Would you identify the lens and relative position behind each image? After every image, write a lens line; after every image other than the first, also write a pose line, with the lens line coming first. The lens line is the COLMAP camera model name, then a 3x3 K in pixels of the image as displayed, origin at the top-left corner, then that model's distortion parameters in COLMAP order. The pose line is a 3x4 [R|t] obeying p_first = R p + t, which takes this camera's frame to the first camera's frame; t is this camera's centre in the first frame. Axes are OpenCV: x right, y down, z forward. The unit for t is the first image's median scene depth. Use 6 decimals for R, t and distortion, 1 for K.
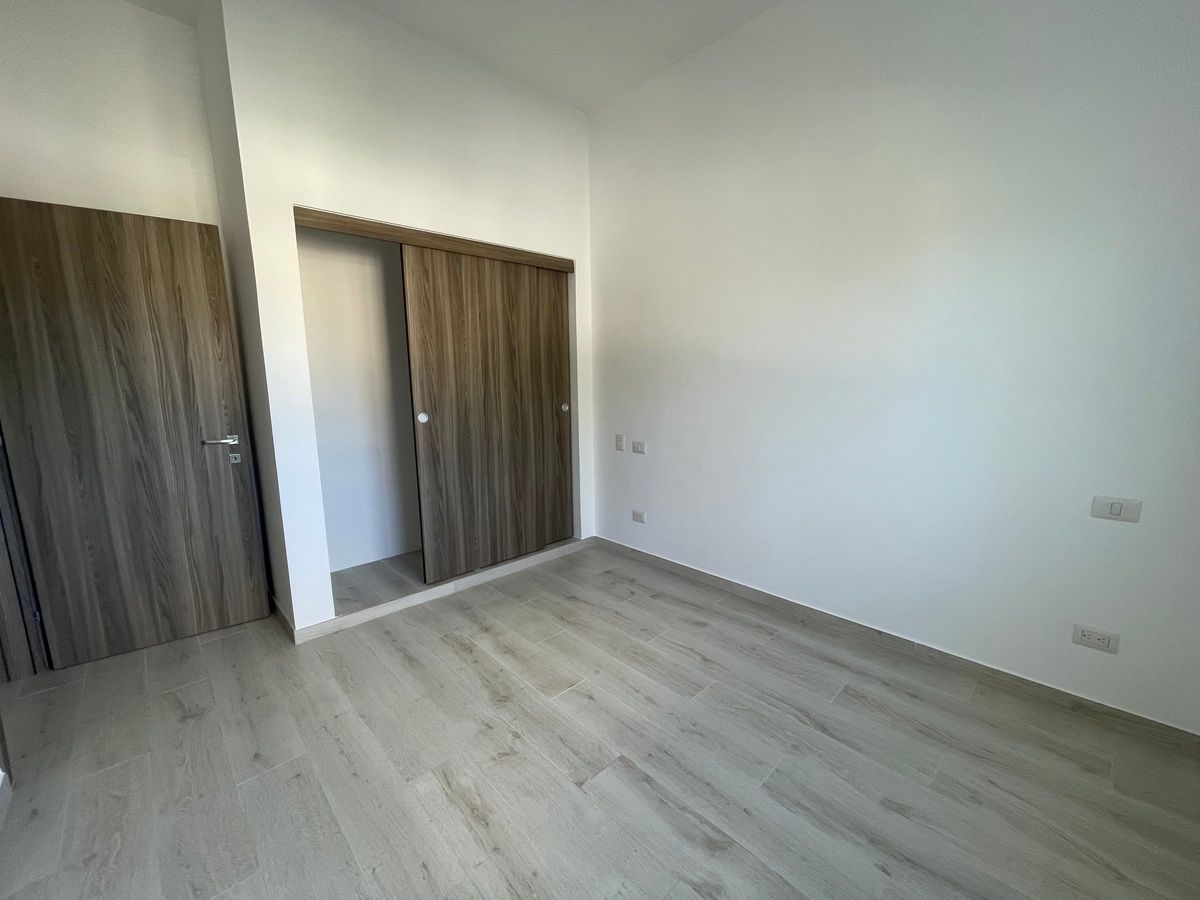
lens RADIAL K [[488.0, 0, 600.1], [0, 488.0, 453.2], [0, 0, 1]] dist [0.001753, 0.000422]
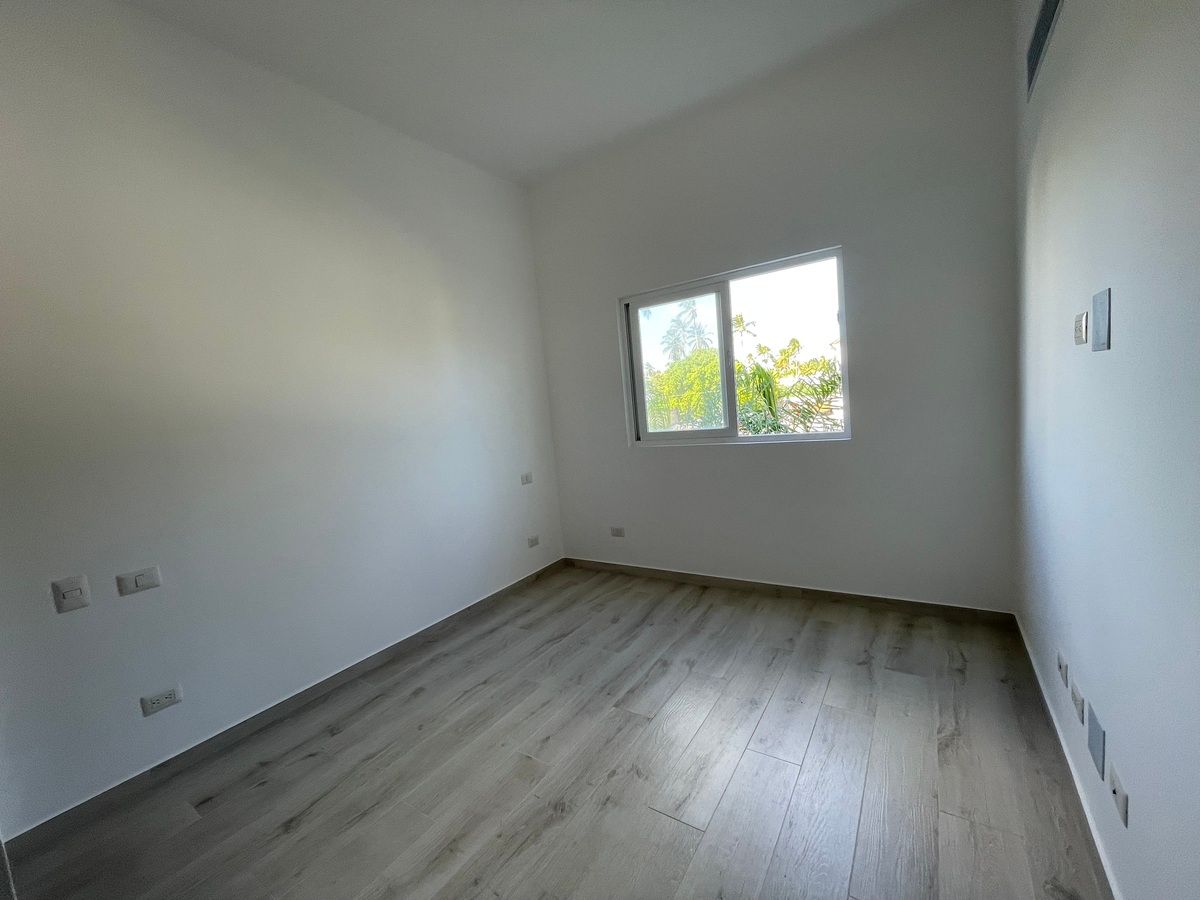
lens RADIAL K [[488.0, 0, 600.1], [0, 488.0, 453.2], [0, 0, 1]] dist [0.001753, 0.000422]
pose [[-0.212562, -0.066926, 0.974853, -0.908528], [0.249907, 0.960749, 0.120449, -0.140861], [-0.944650, 0.269226, -0.187493, 0.867654]]
